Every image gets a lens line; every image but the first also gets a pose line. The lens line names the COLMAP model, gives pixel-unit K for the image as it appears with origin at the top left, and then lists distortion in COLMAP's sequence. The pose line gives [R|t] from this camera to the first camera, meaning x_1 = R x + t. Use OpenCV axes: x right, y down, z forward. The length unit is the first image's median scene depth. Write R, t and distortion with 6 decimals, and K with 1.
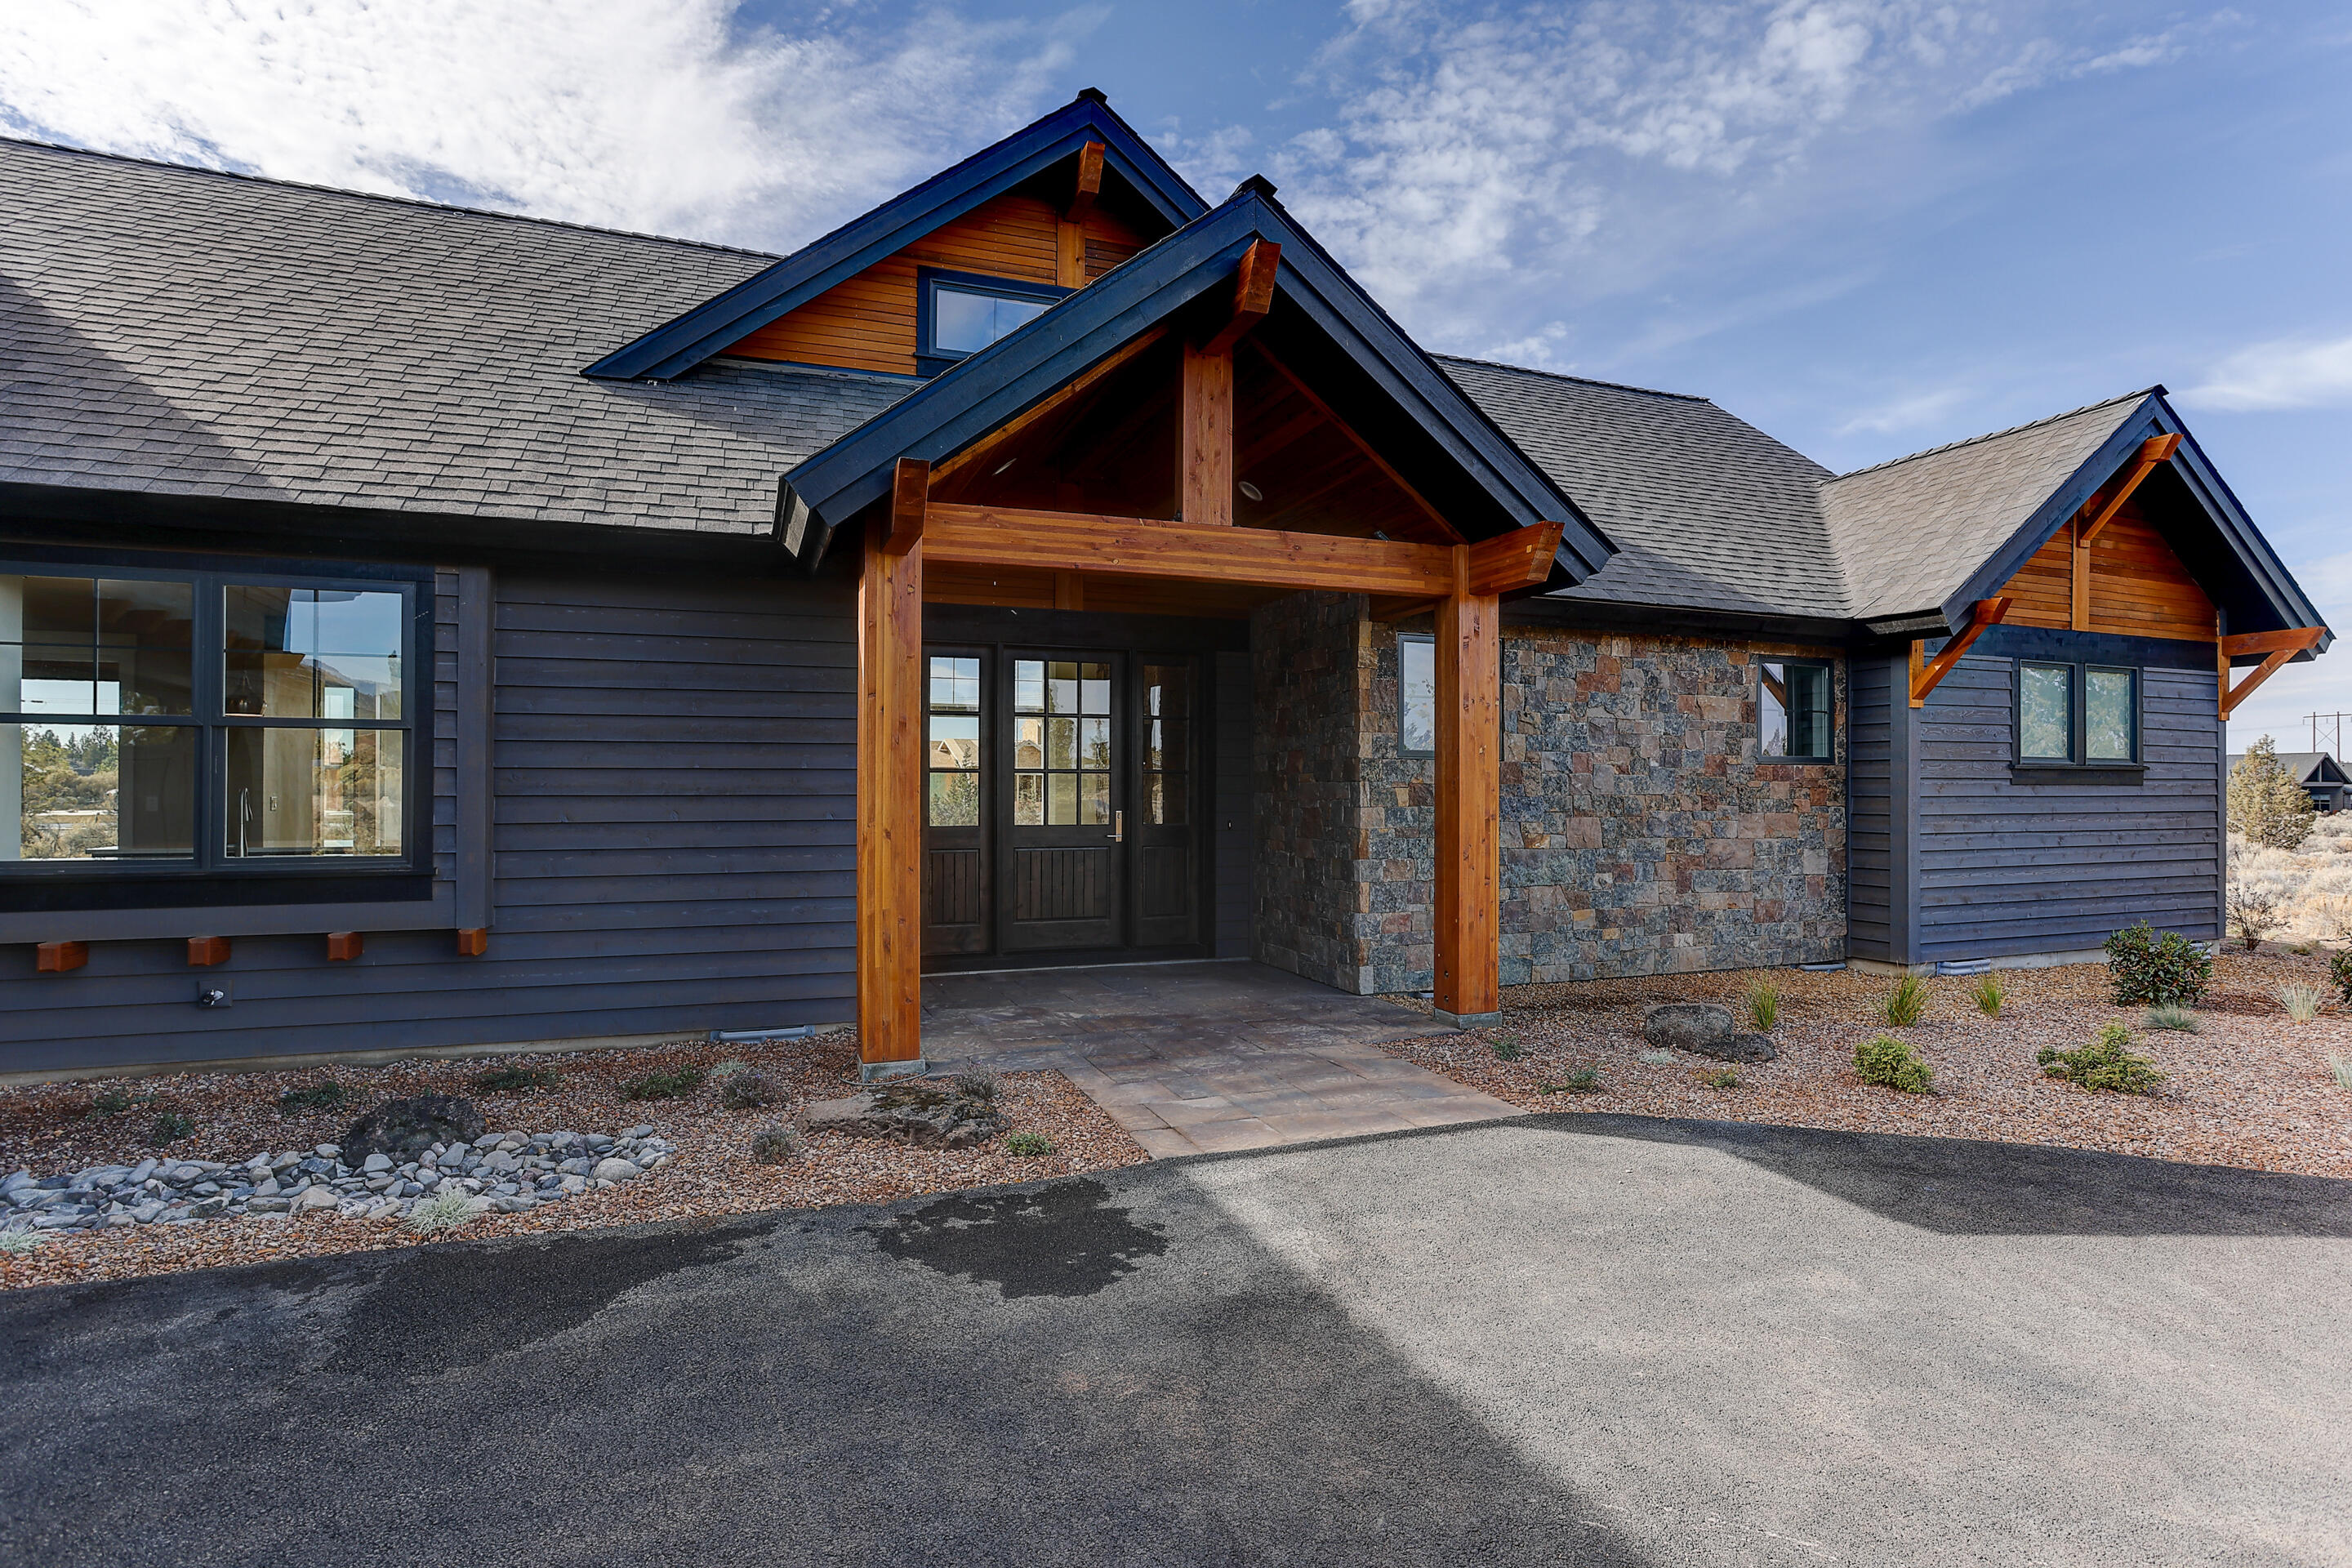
lens RADIAL K [[1205.9, 0, 1227.3], [0, 1205.9, 786.5], [0, 0, 1]] dist [-0.049421, 0.020883]
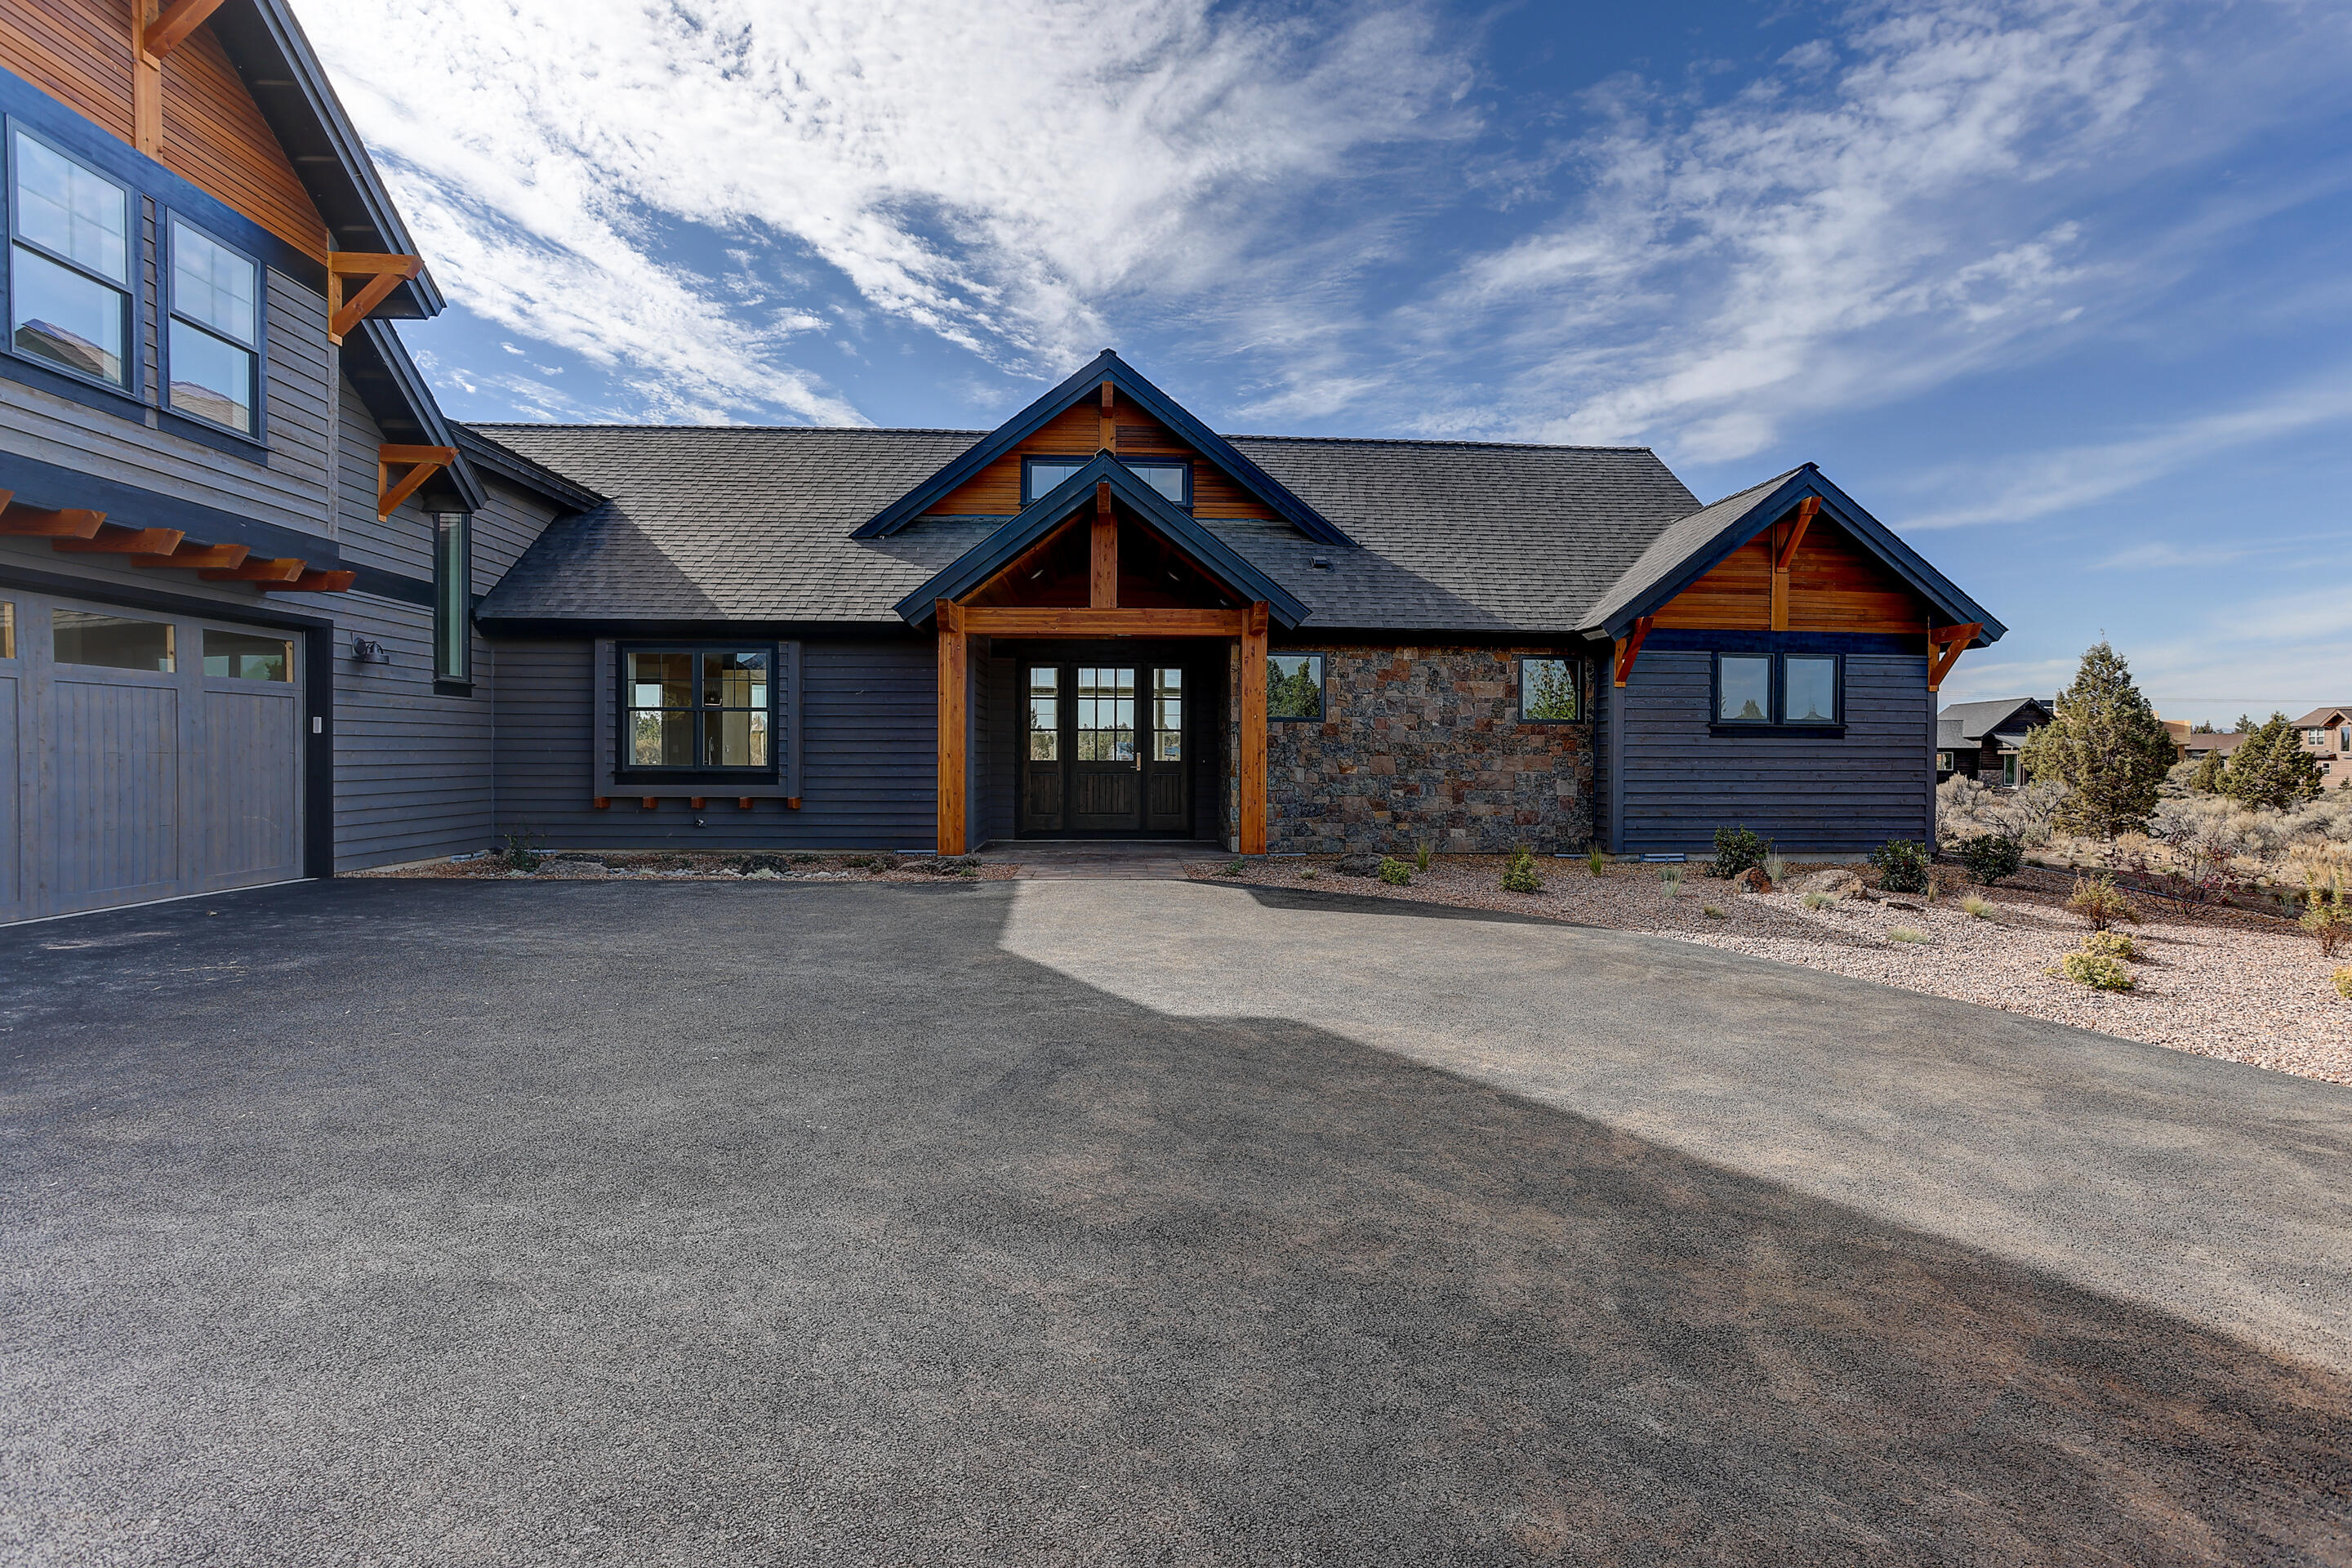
lens RADIAL K [[1167.5, 0, 1227.4], [0, 1167.5, 770.0], [0, 0, 1]] dist [-0.070056, 0.047680]
pose [[0.957737, 0.006671, -0.287567, 0.548934], [-0.002136, 0.999868, 0.016080, 0.019007], [0.287637, -0.014787, 0.957625, -0.612142]]
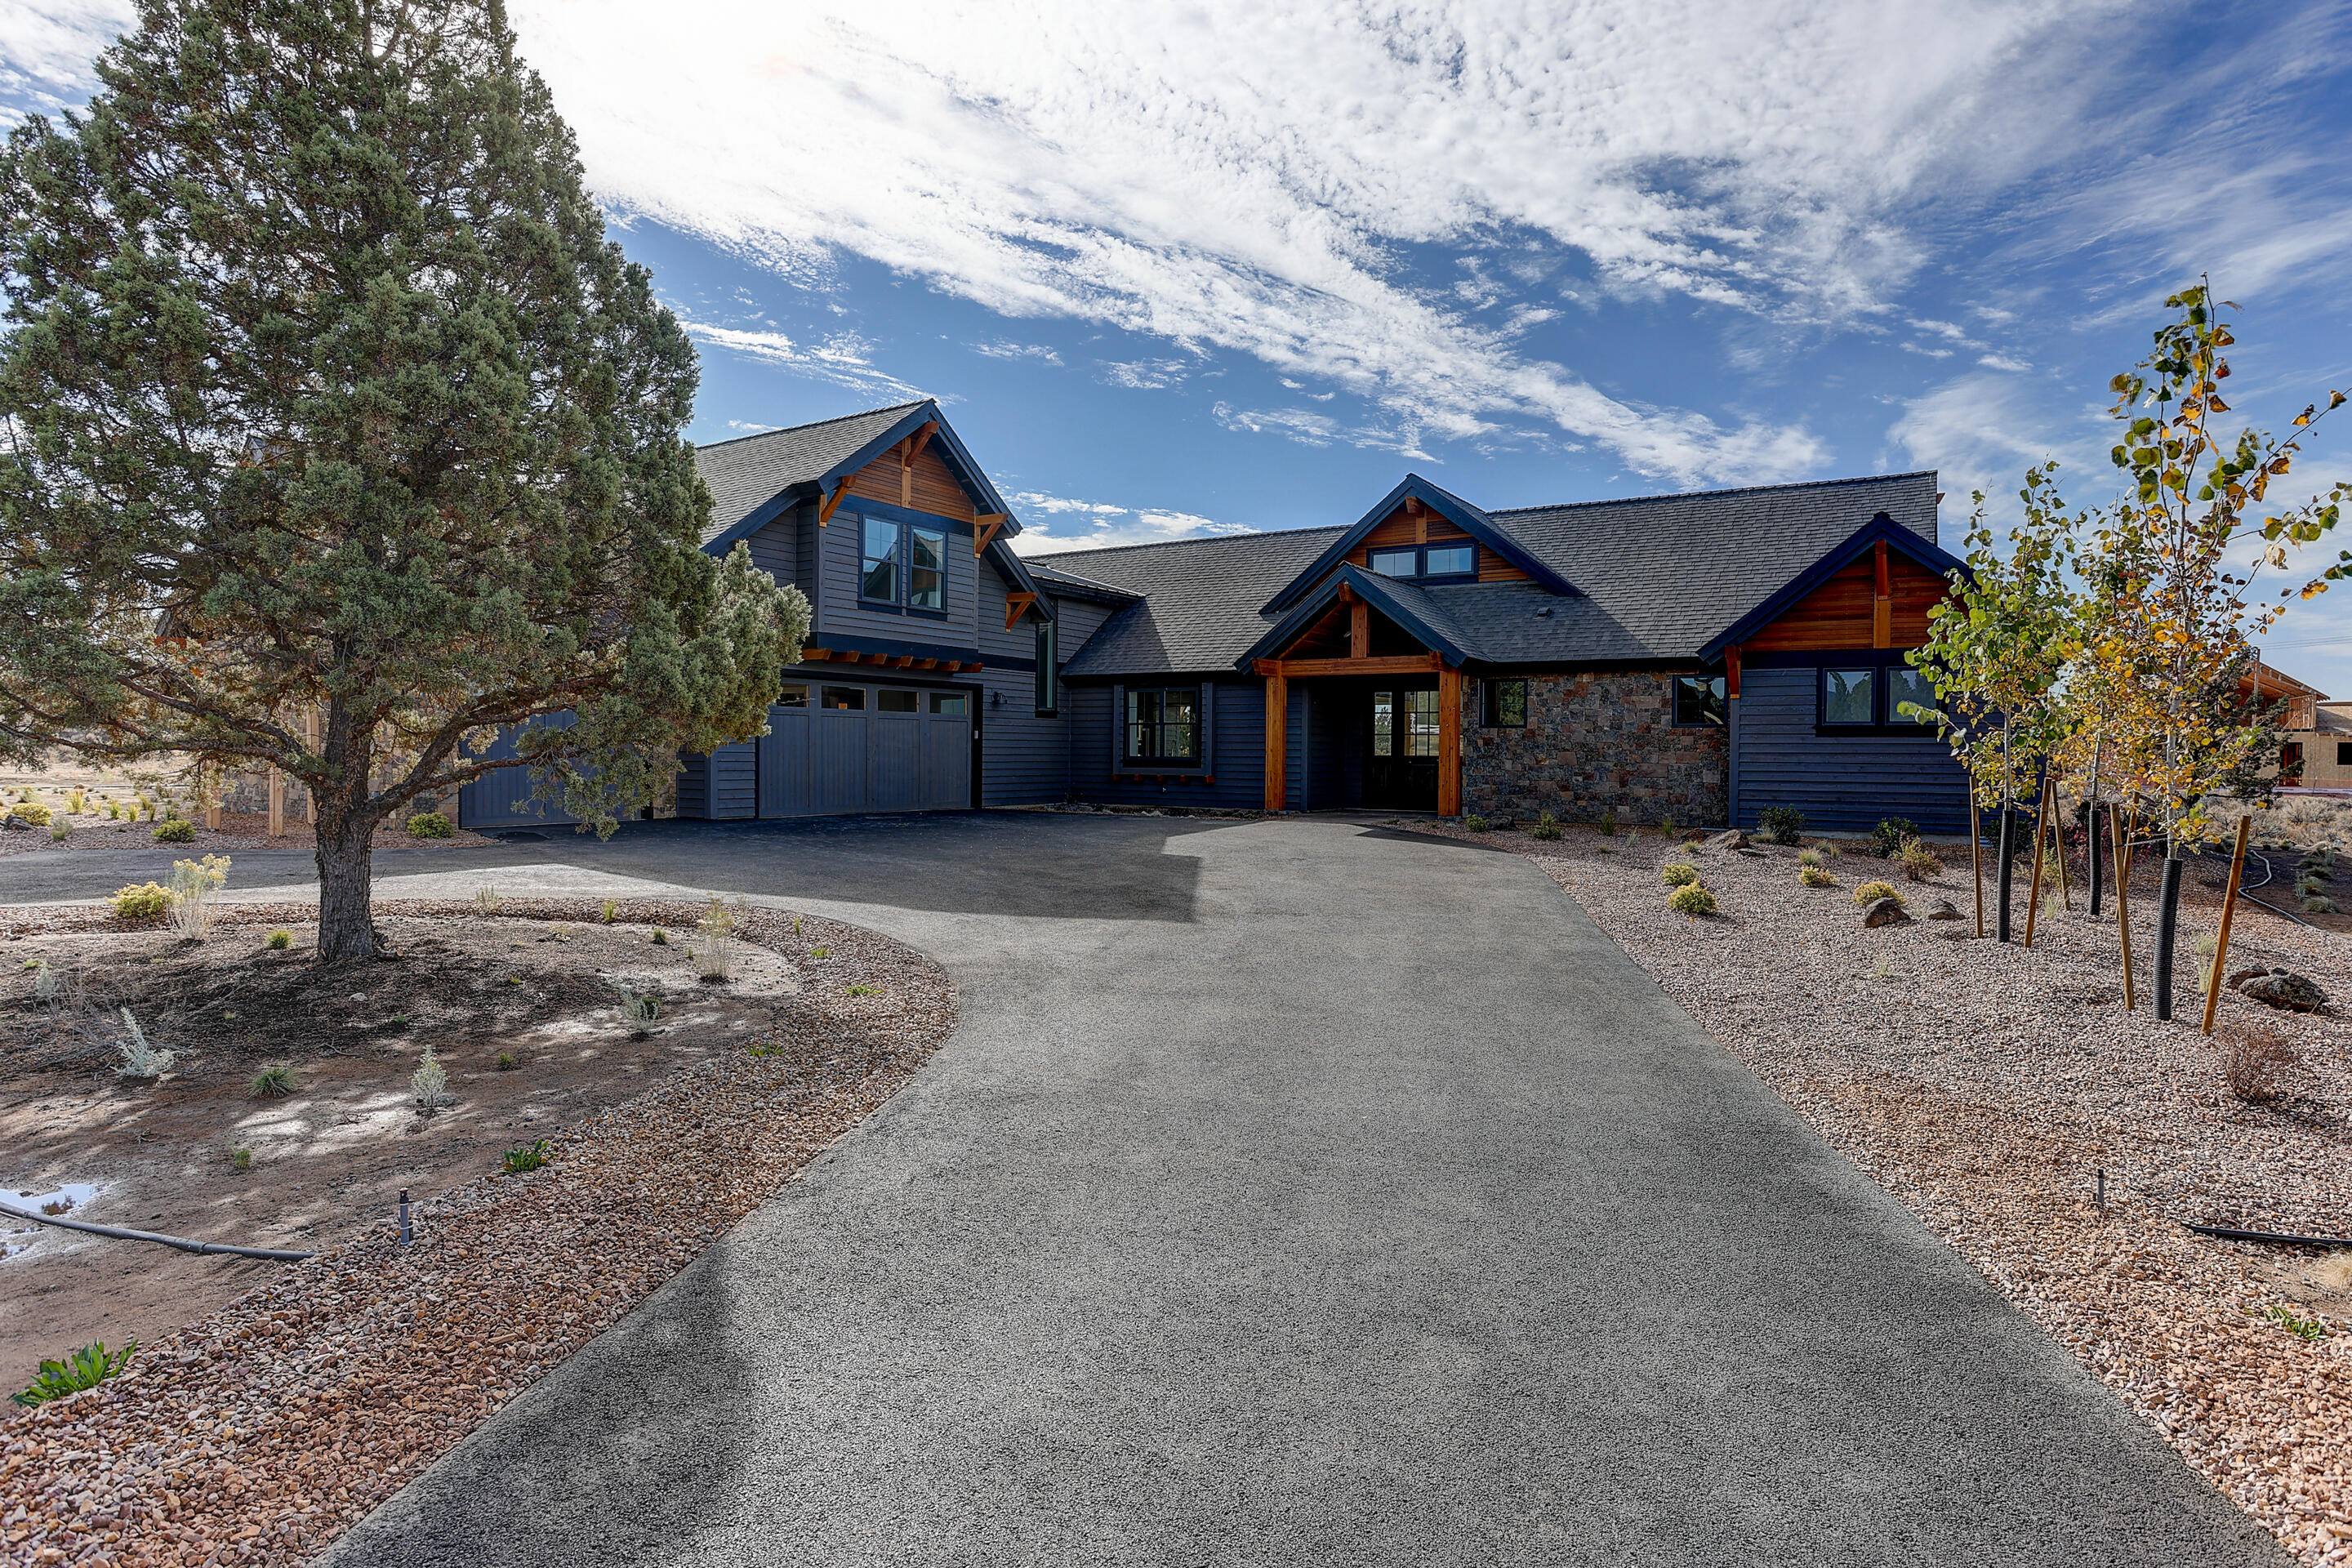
lens RADIAL K [[1304.5, 0, 1232.6], [0, 1304.5, 772.0], [0, 0, 1]] dist [-0.070481, 0.050880]
pose [[0.615602, 0.014529, -0.787923, 1.852065], [-0.004267, 0.999877, 0.015104, 0.028865], [0.788045, -0.005935, 0.615588, -1.043735]]
